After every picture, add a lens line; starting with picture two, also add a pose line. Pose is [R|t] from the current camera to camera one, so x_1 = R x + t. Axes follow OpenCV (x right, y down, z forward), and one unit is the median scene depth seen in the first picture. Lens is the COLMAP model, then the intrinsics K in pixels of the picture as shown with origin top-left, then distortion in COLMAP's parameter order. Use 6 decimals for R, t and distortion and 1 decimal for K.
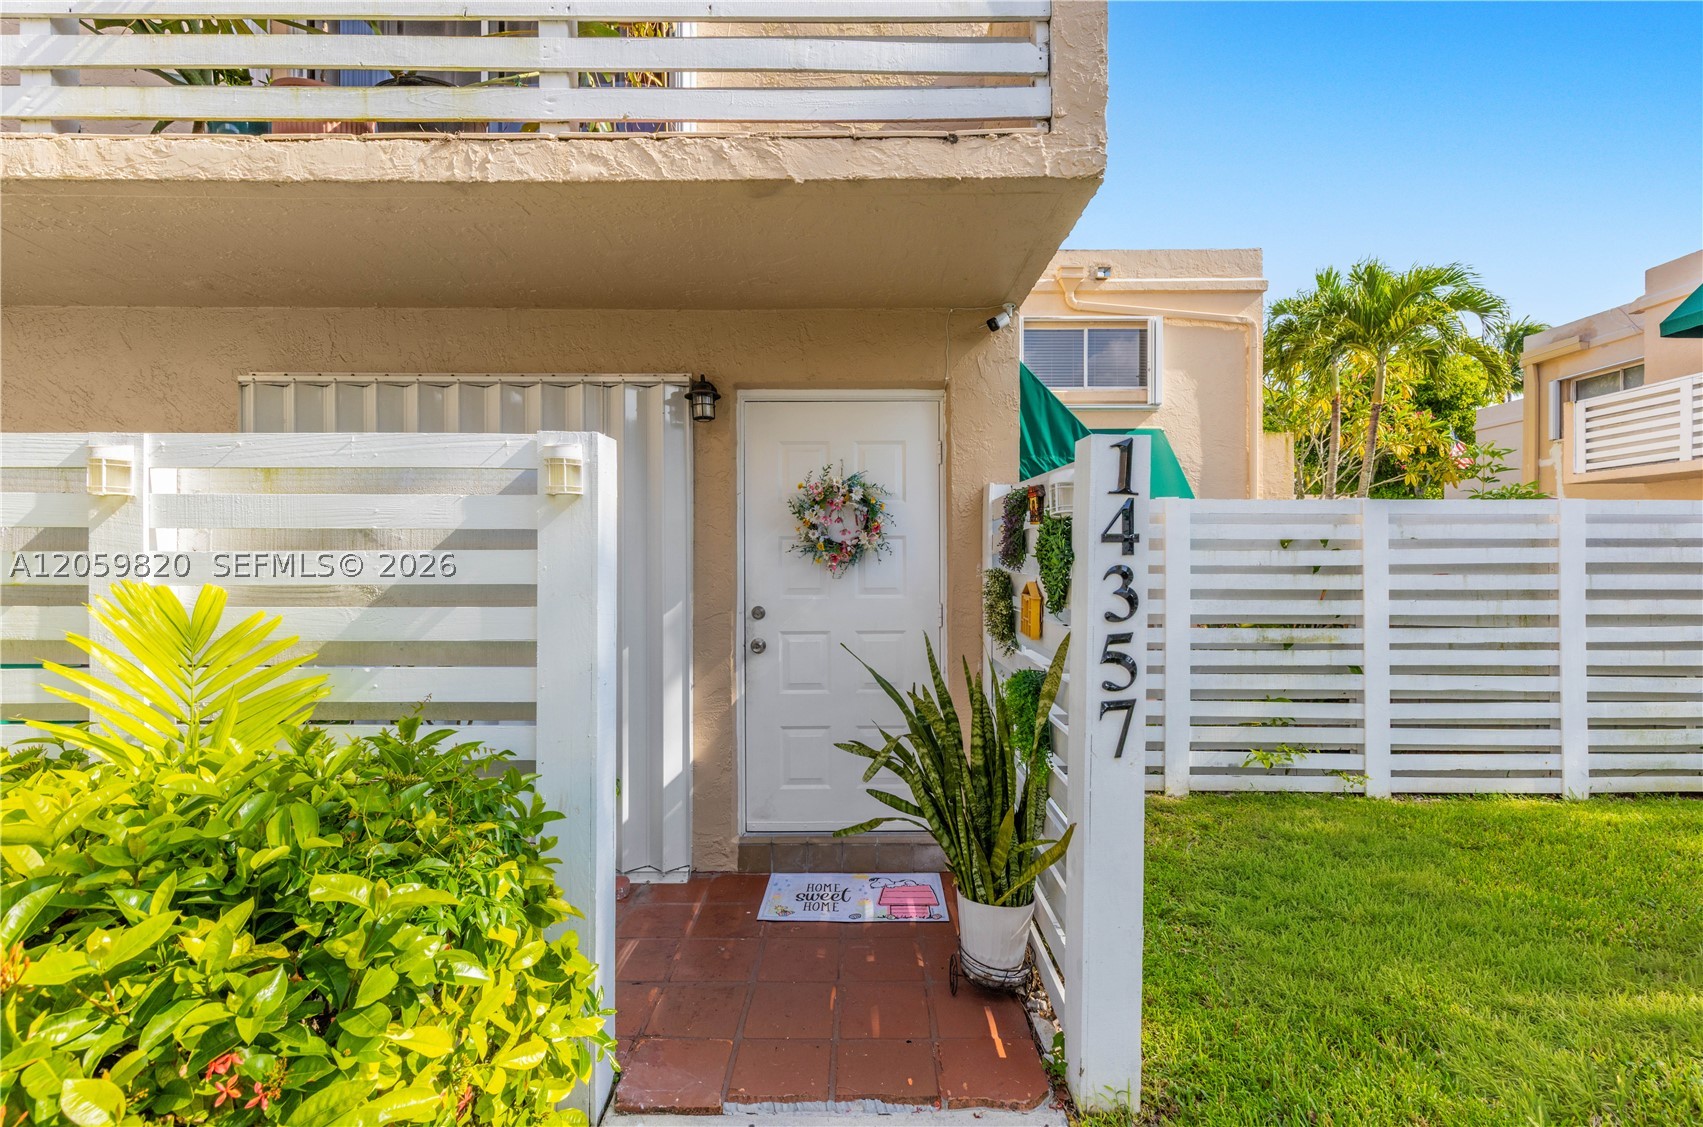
lens RADIAL K [[782.7, 0, 836.7], [0, 782.7, 564.6], [0, 0, 1]] dist [0.004498, -0.000314]
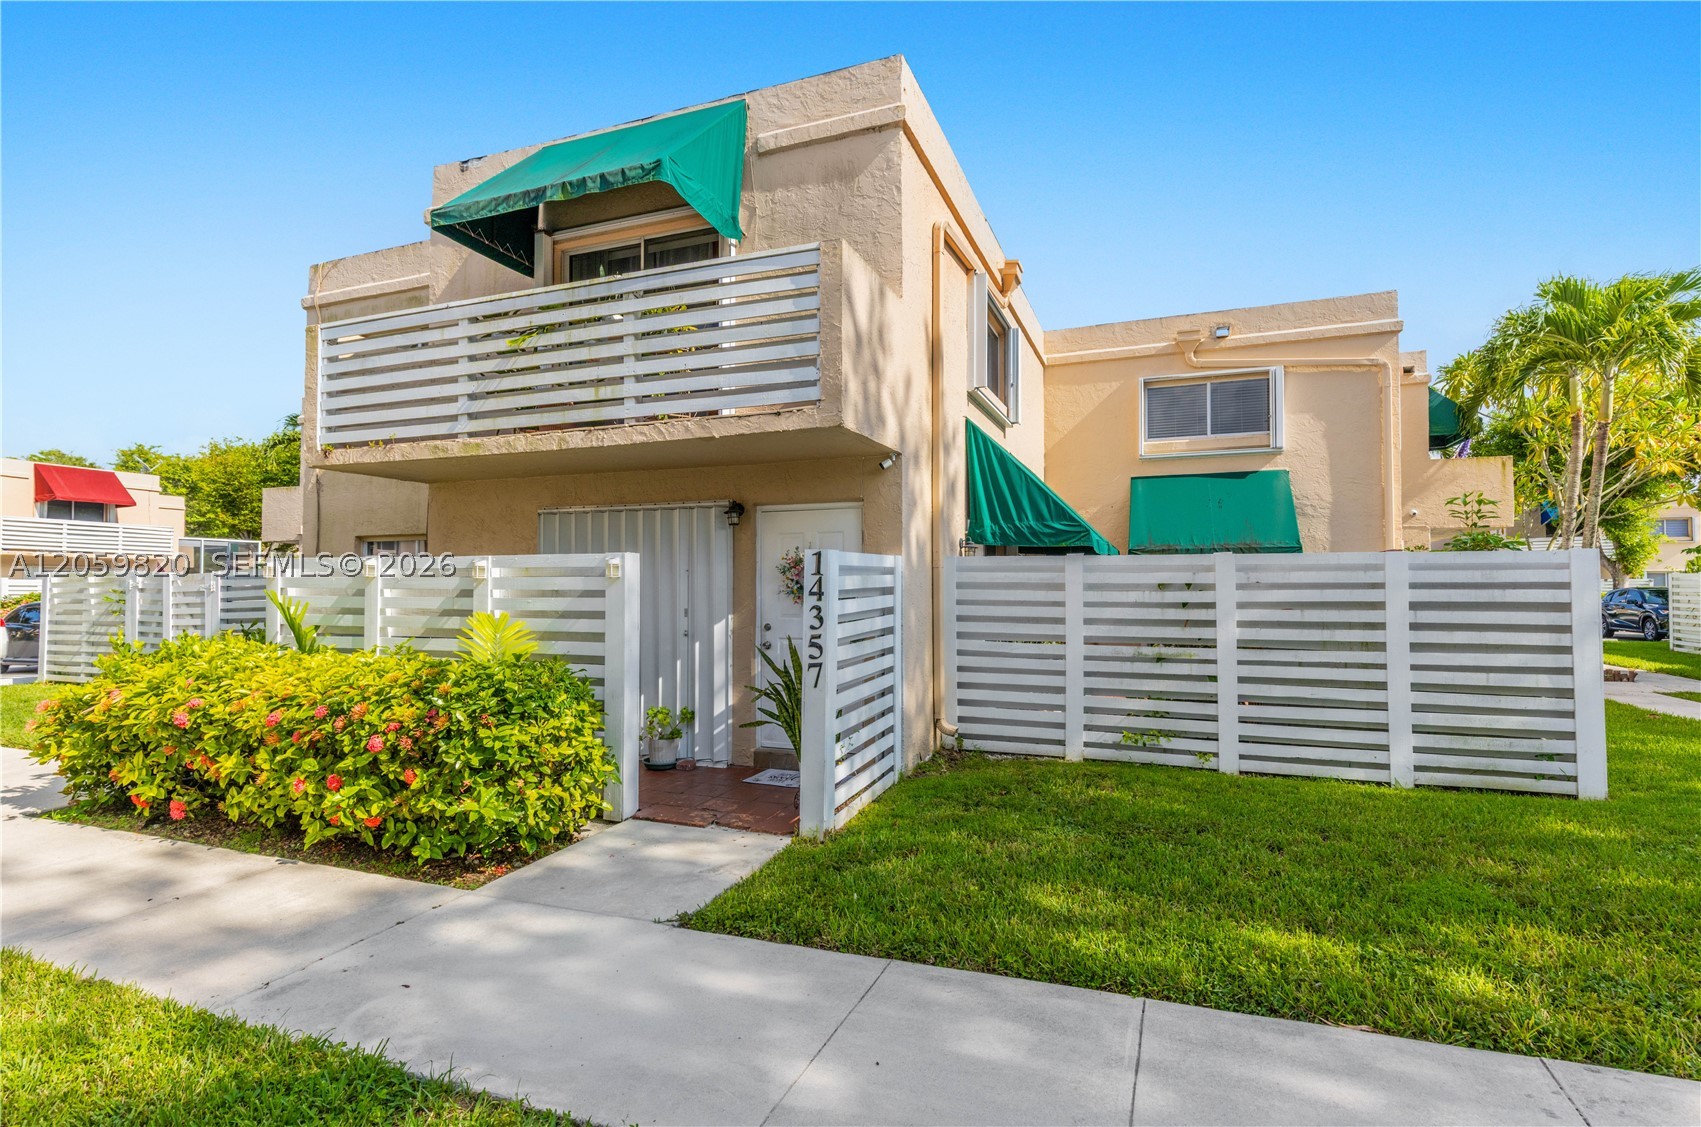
lens RADIAL K [[781.6, 0, 856.2], [0, 781.6, 571.3], [0, 0, 1]] dist [0.007924, -0.001506]
pose [[0.941984, -0.006217, -0.335600, 0.538913], [-0.001874, 0.999715, -0.023779, -0.019474], [0.335653, 0.023028, 0.941704, -0.498246]]
